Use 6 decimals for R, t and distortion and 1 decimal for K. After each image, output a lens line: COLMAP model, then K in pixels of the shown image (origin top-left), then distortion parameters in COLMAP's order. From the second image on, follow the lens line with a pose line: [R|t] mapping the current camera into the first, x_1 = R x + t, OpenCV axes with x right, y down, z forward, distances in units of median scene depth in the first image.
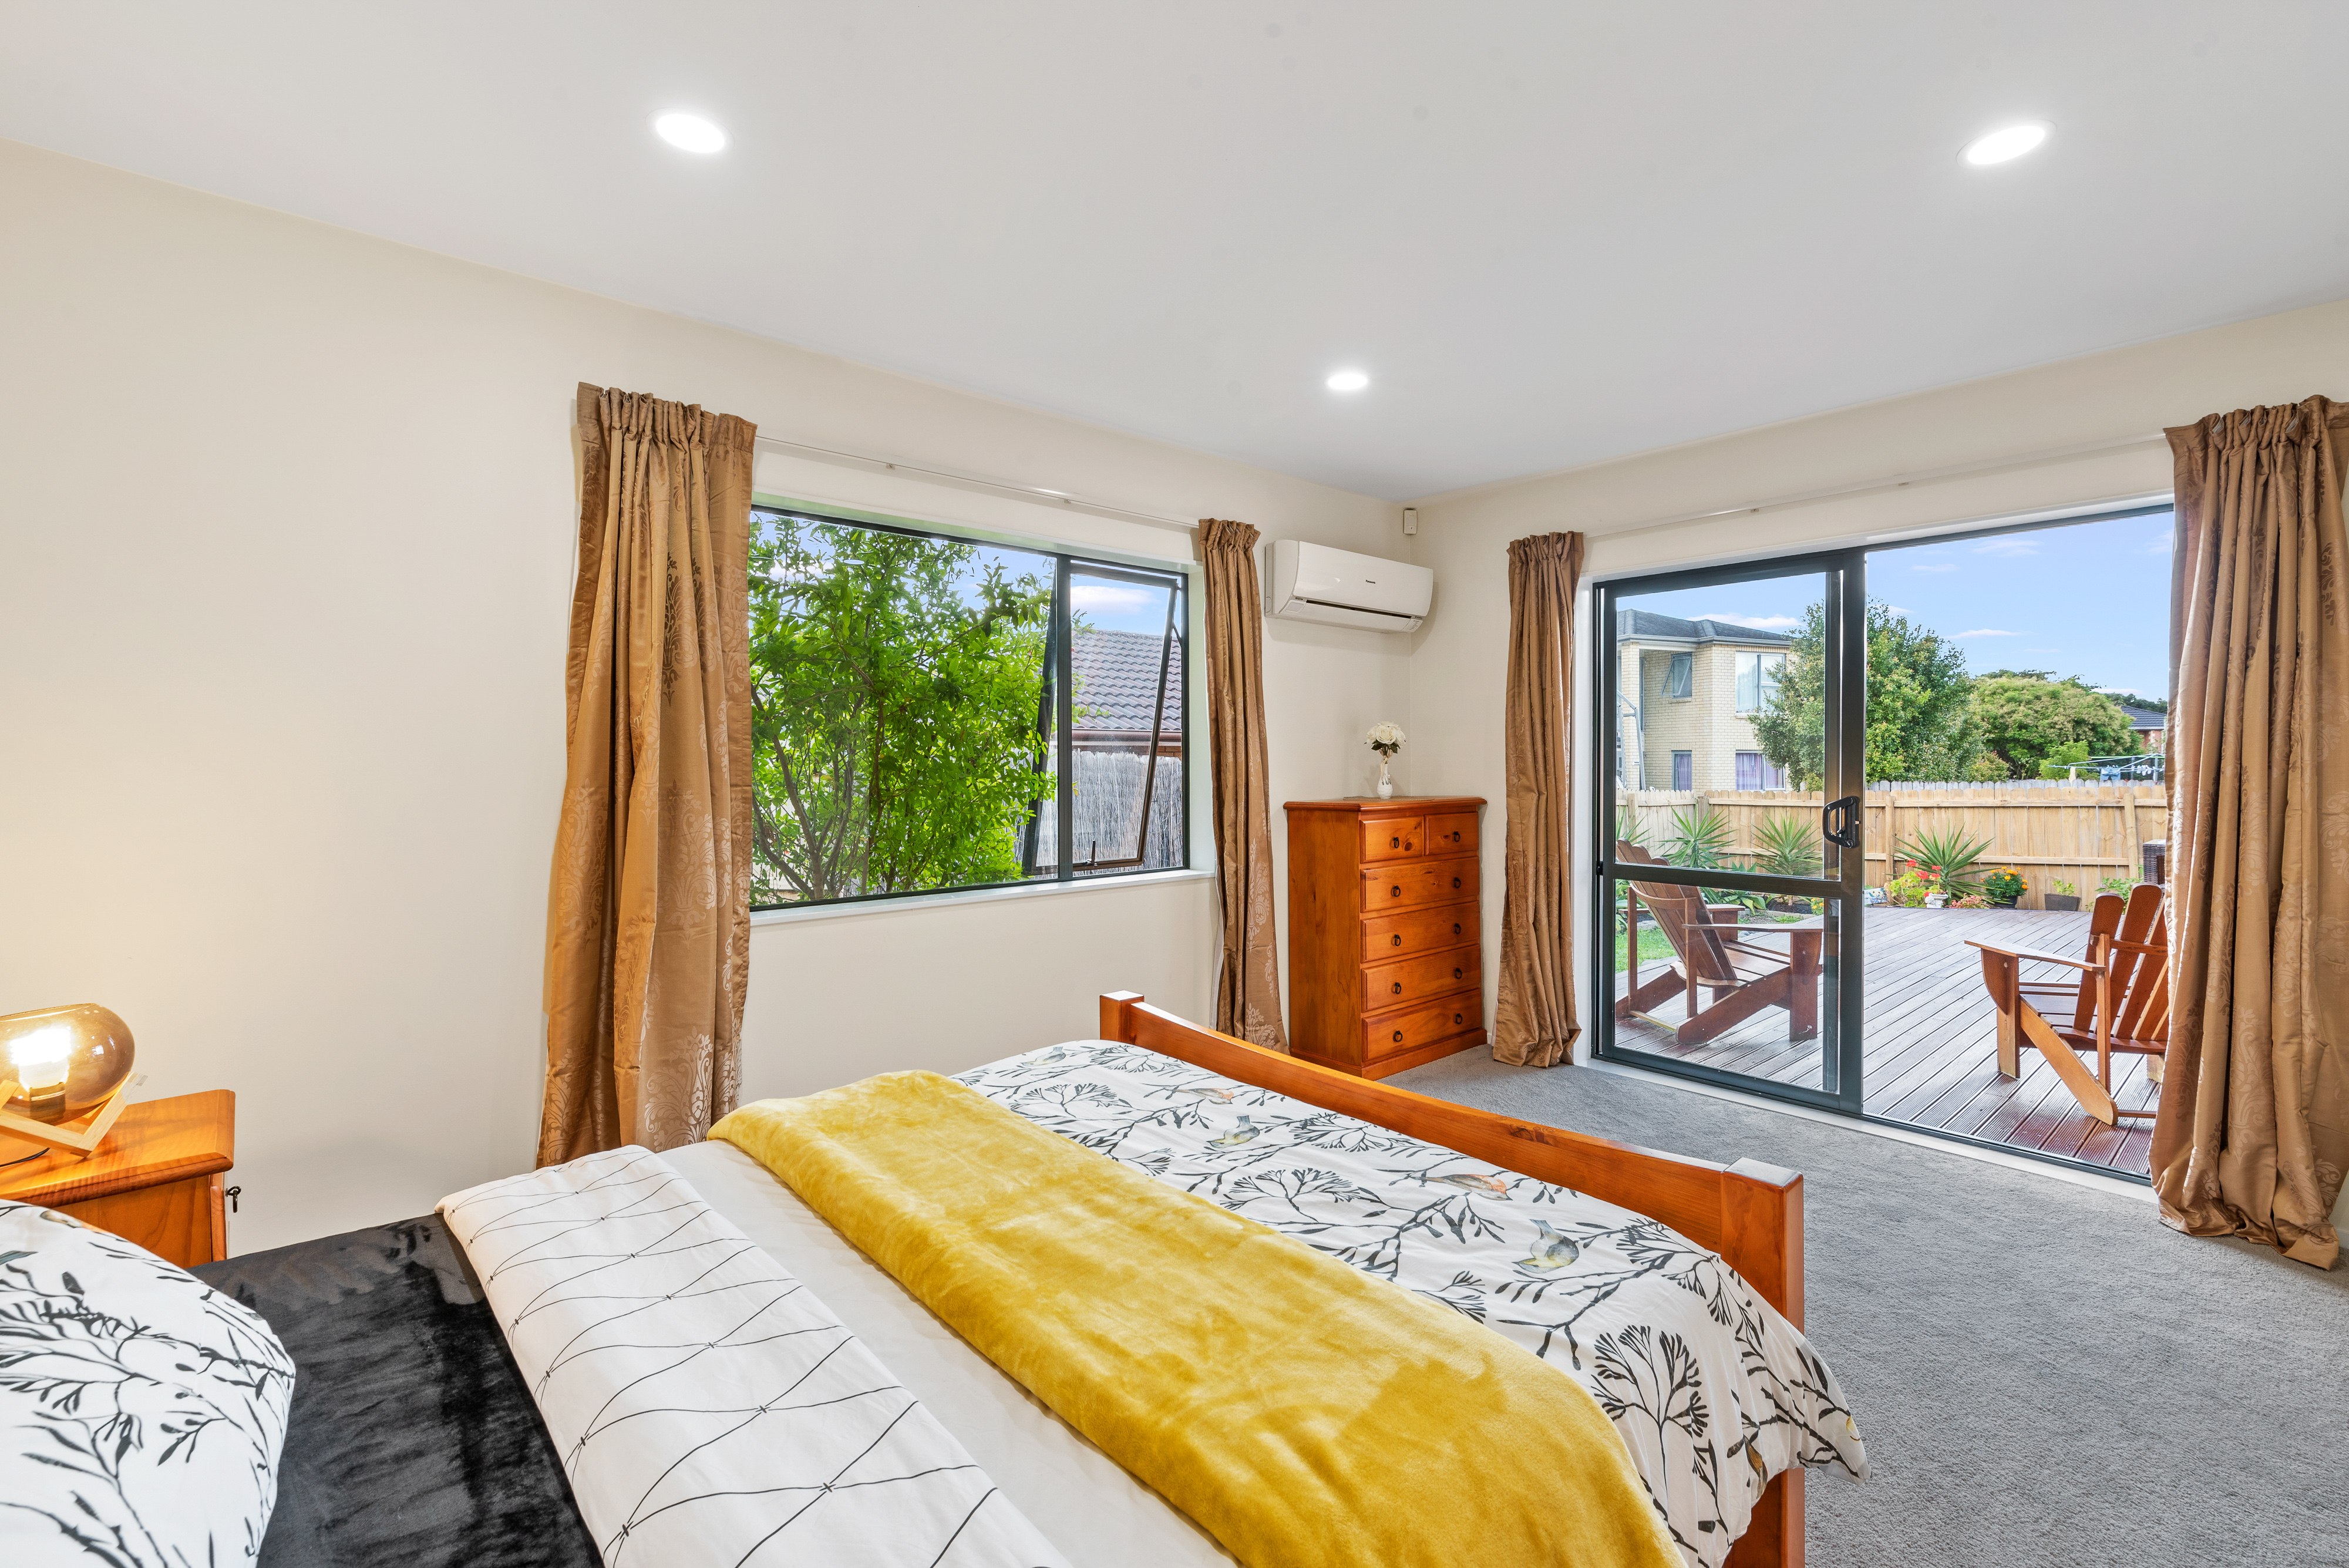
lens RADIAL K [[1034.1, 0, 1179.4], [0, 1034.1, 762.9], [0, 0, 1]] dist [0.003562, 0.000113]
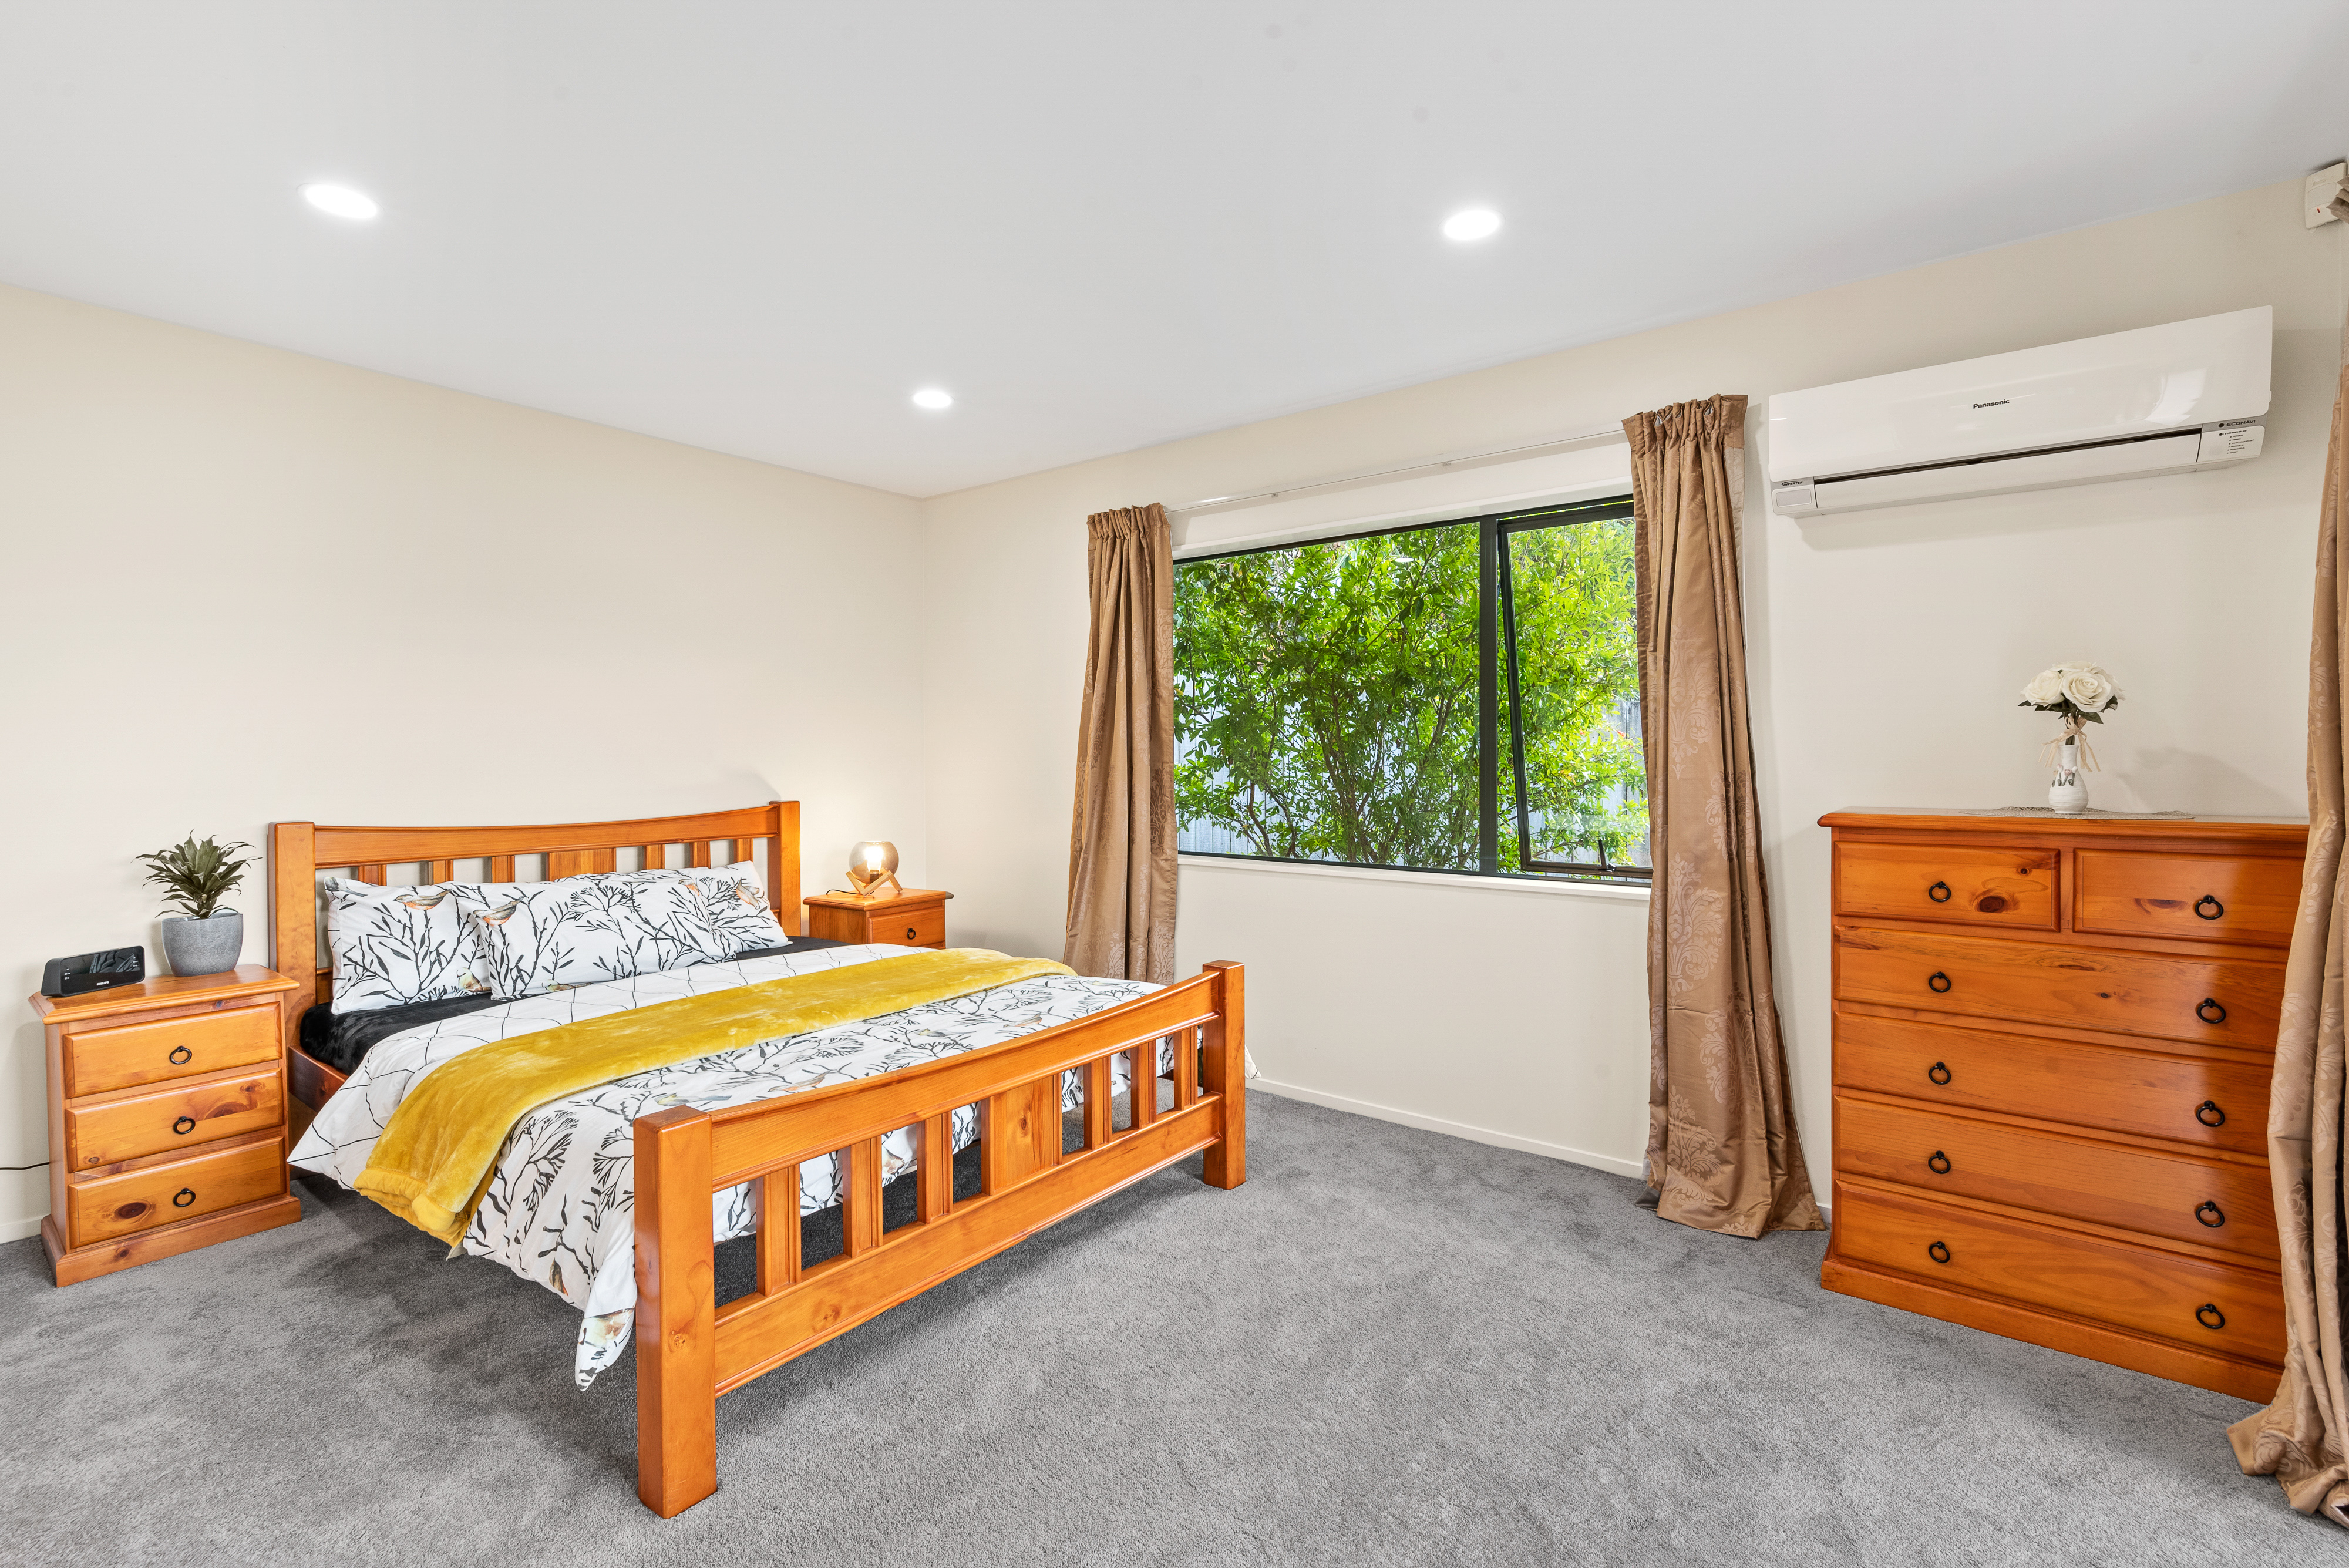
lens RADIAL K [[1059.1, 0, 1181.8], [0, 1059.1, 765.6], [0, 0, 1]] dist [0.001978, -0.000007]
pose [[0.171621, 0.013778, -0.985067, 0.575723], [0.003361, 0.999888, 0.014571, 0.002141], [0.985157, -0.005812, 0.171556, 0.439255]]
